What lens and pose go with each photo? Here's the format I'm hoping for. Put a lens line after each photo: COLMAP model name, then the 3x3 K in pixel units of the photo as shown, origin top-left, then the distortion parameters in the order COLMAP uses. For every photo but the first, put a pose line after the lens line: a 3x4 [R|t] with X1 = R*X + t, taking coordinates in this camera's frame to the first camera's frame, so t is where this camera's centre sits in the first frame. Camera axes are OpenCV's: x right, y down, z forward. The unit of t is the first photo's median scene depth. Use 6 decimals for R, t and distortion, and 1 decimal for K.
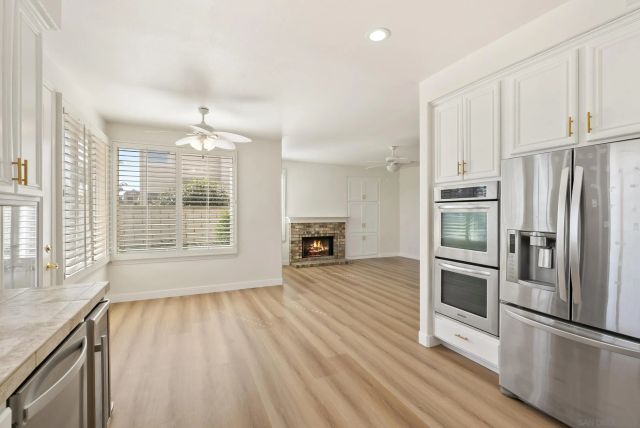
lens RADIAL K [[295.1, 0, 320.0], [0, 295.1, 214.0], [0, 0, 1]] dist [-0.001642, 0.000426]
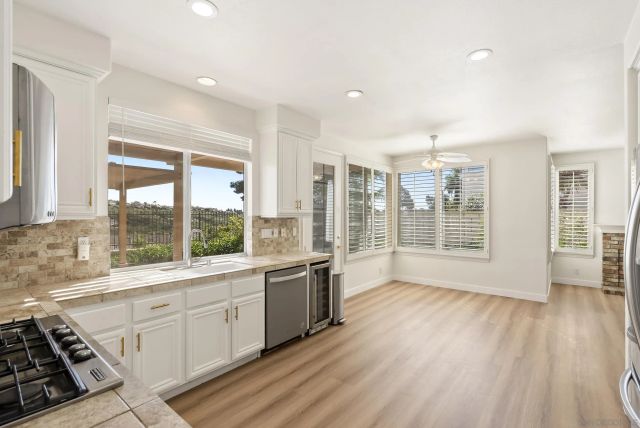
lens RADIAL K [[295.1, 0, 320.0], [0, 295.1, 214.0], [0, 0, 1]] dist [-0.001642, 0.000426]
pose [[0.432815, -0.002757, -0.901479, 0.516479], [-0.006042, 0.999964, -0.005959, -0.017519], [0.901463, 0.008026, 0.432783, 0.034680]]
